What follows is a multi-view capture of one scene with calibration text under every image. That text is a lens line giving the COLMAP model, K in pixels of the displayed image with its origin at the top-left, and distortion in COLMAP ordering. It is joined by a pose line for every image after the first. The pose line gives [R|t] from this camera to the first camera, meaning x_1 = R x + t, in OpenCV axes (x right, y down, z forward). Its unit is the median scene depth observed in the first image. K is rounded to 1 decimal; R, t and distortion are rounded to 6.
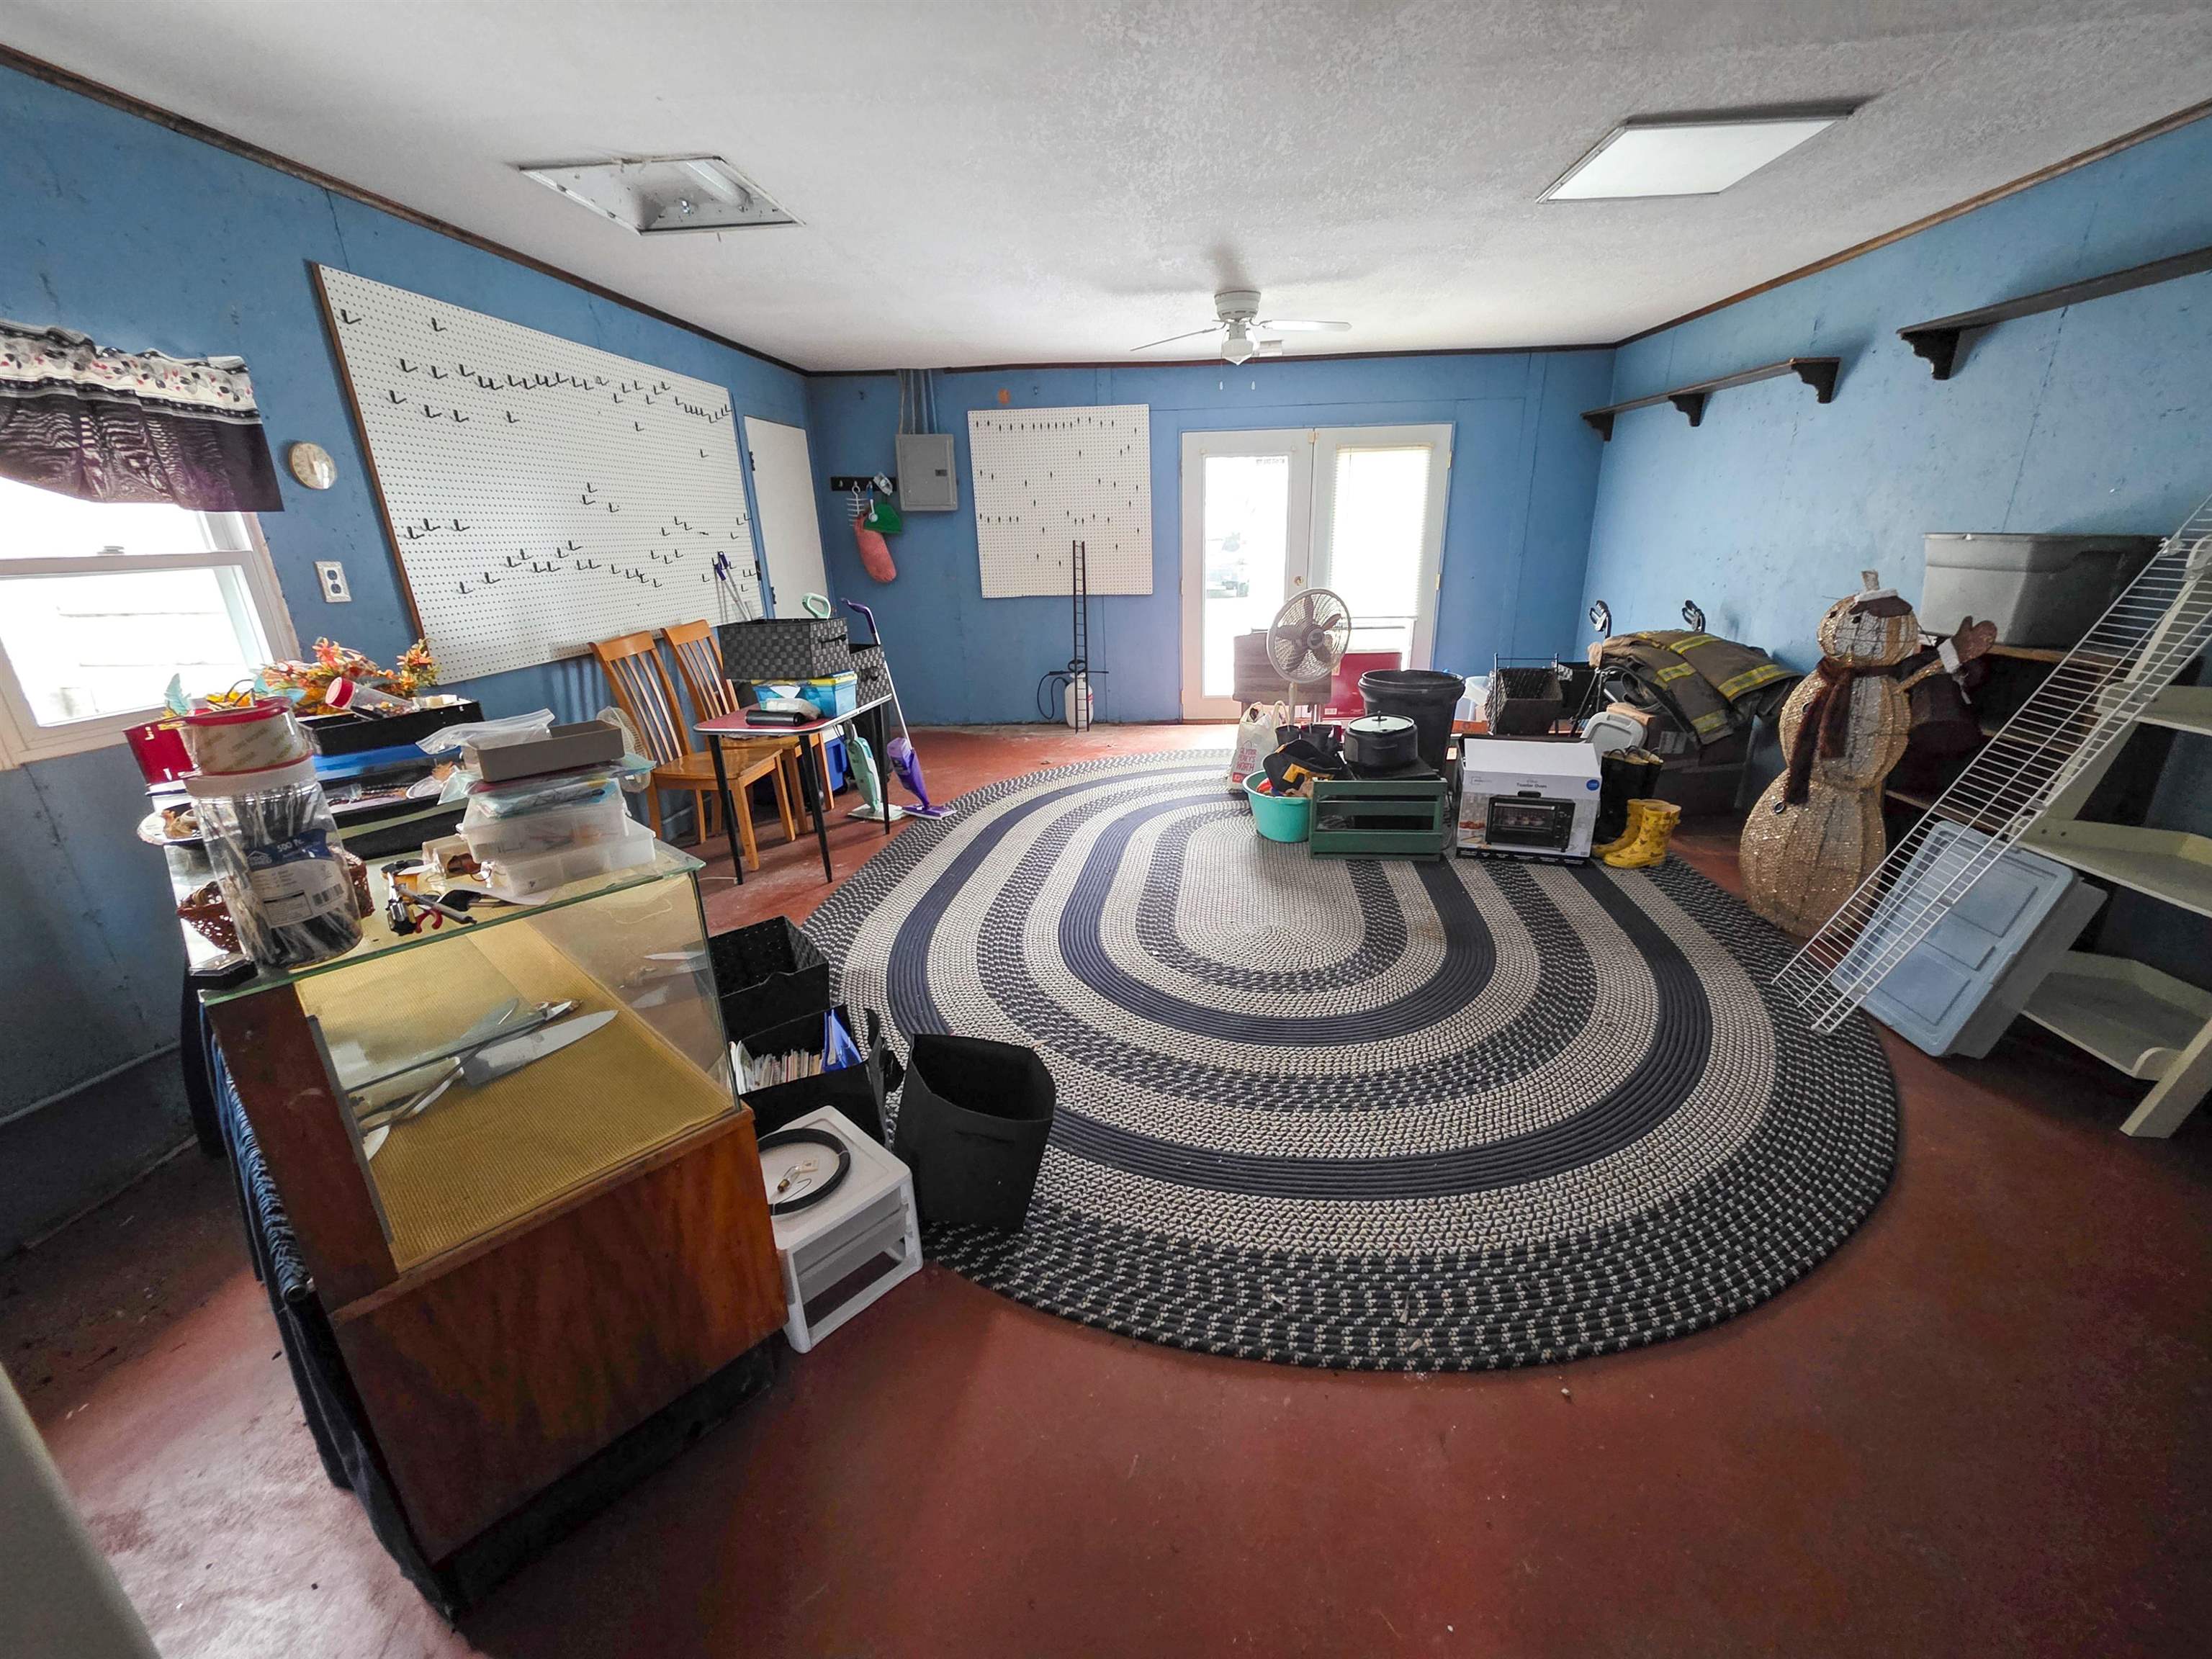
lens RADIAL K [[887.1, 0, 1121.1], [0, 887.1, 828.6], [0, 0, 1]] dist [0.008042, -0.003540]
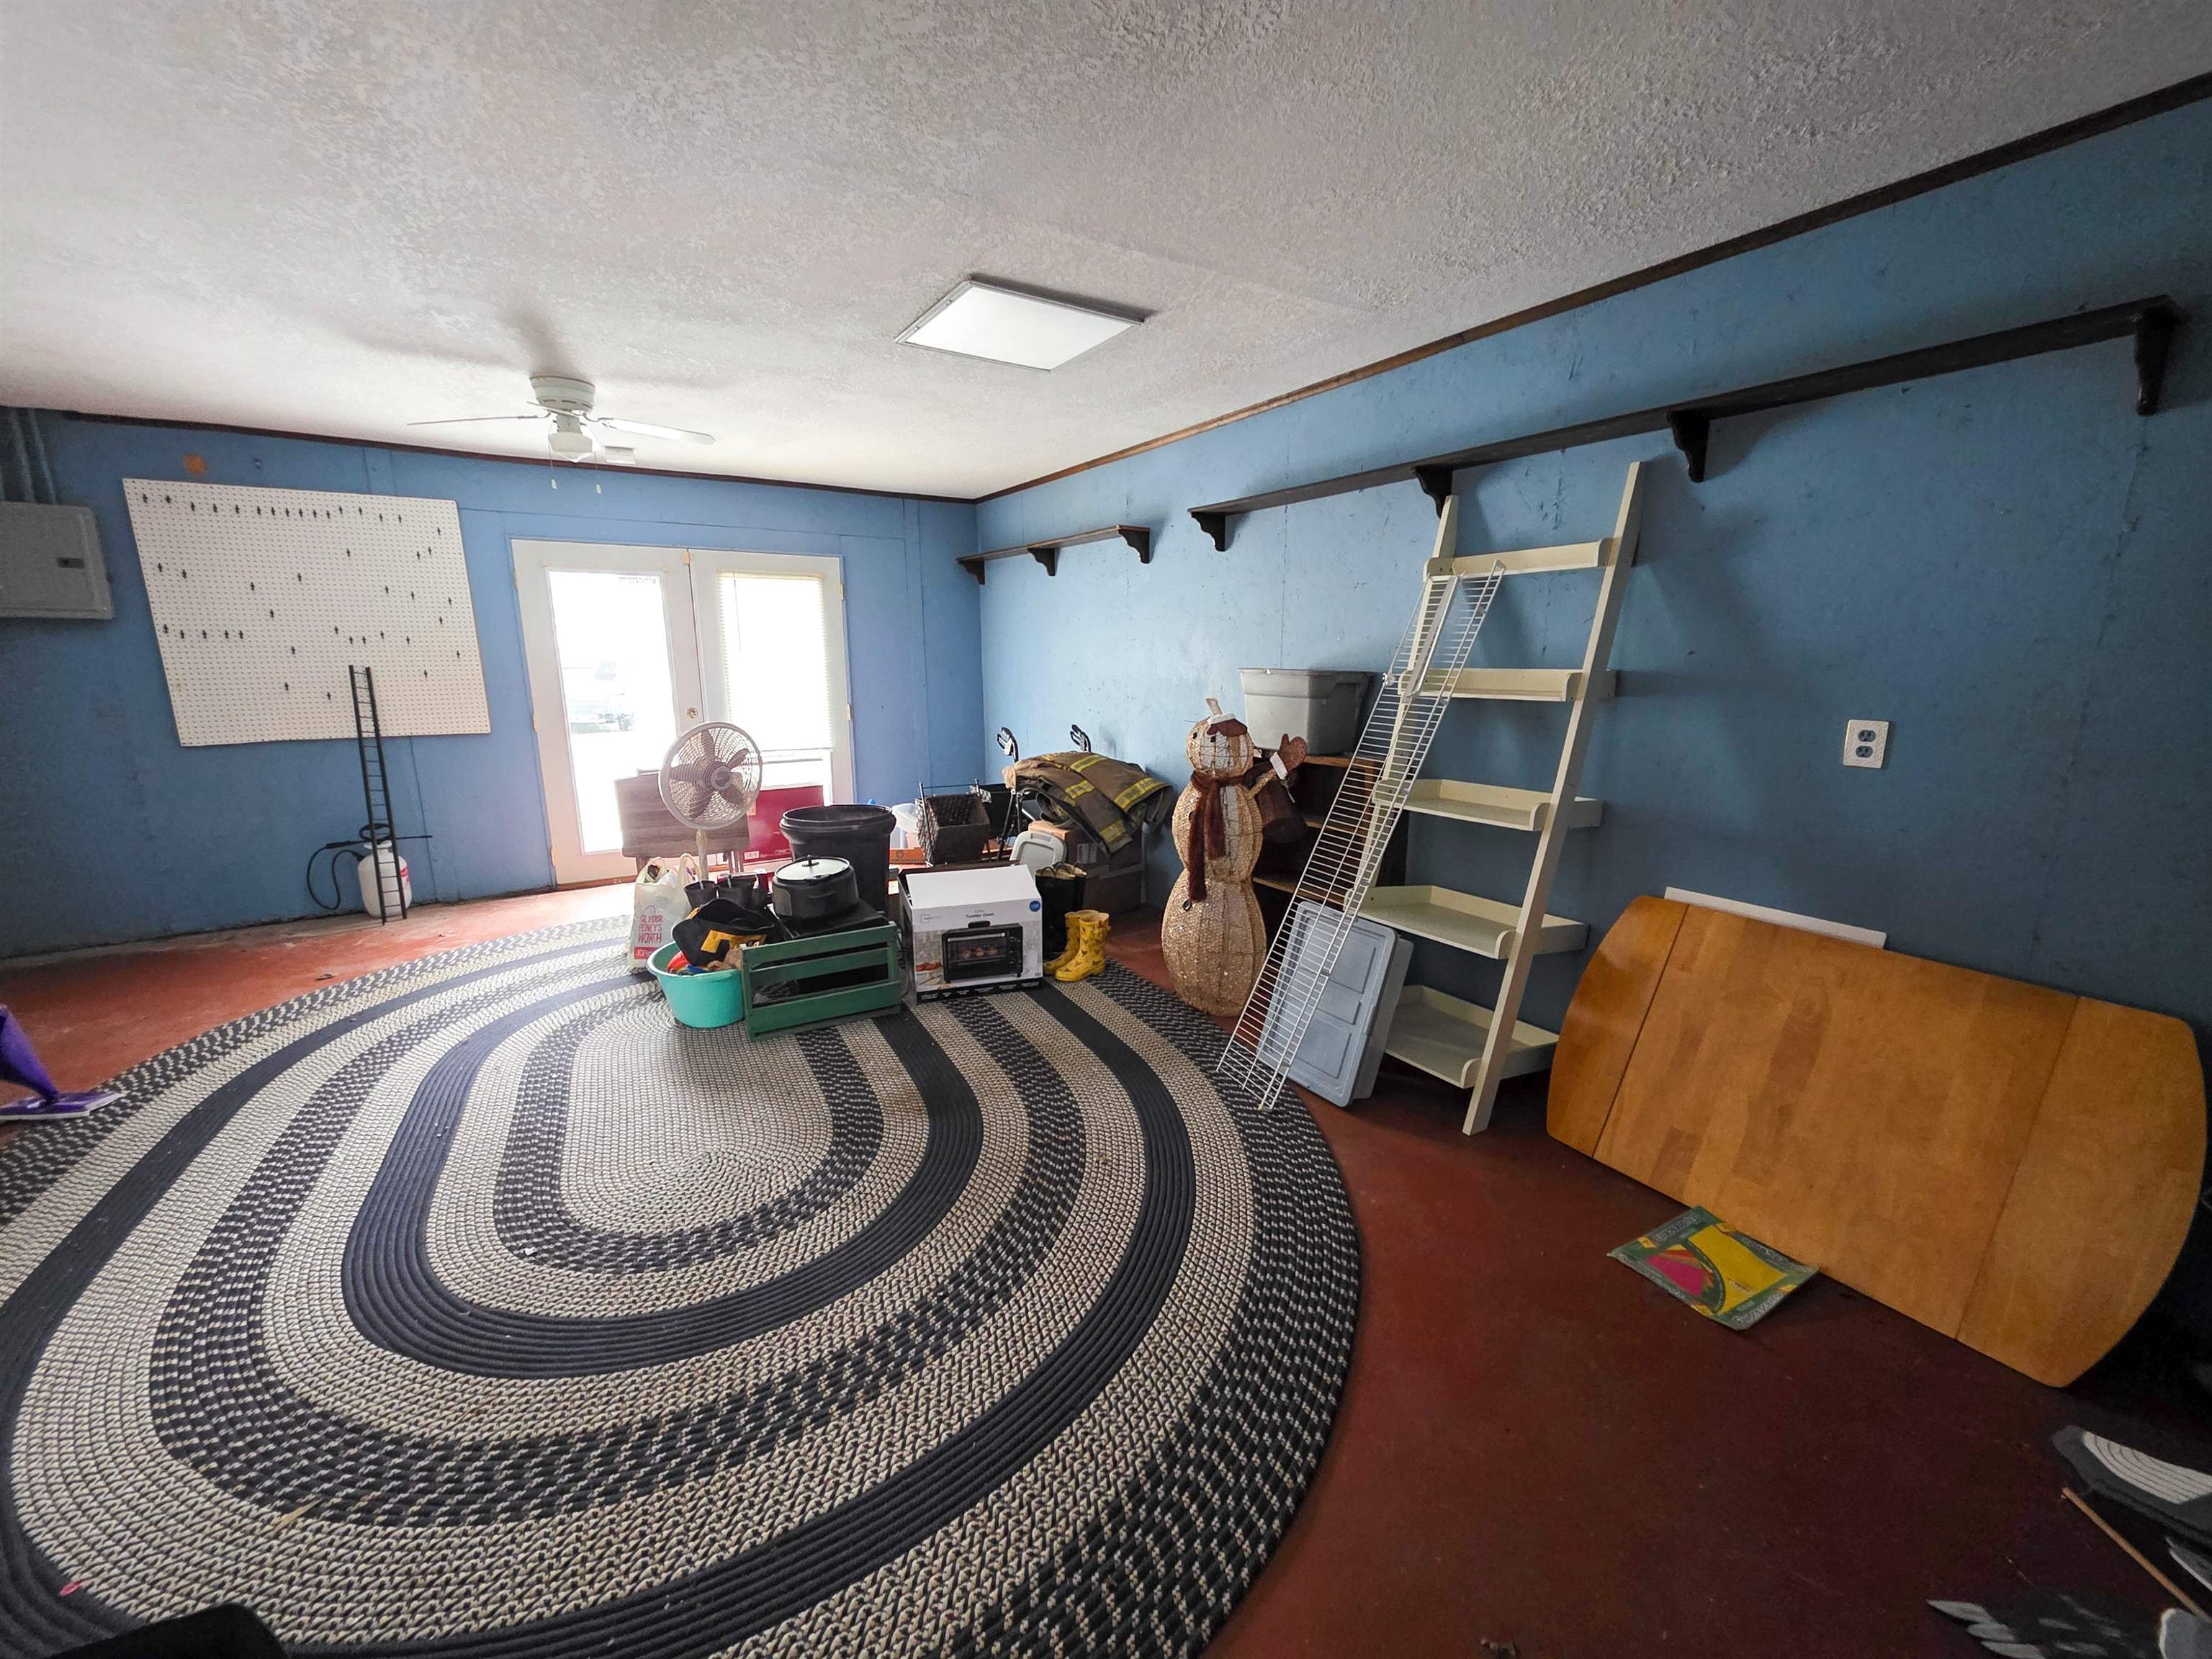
lens RADIAL K [[887.1, 0, 1121.1], [0, 887.1, 828.6], [0, 0, 1]] dist [0.008042, -0.003540]
pose [[0.806271, -0.094481, 0.583952, 0.029228], [0.174325, 0.981274, -0.081927, -0.034259], [-0.565276, 0.167853, 0.807644, 0.112759]]
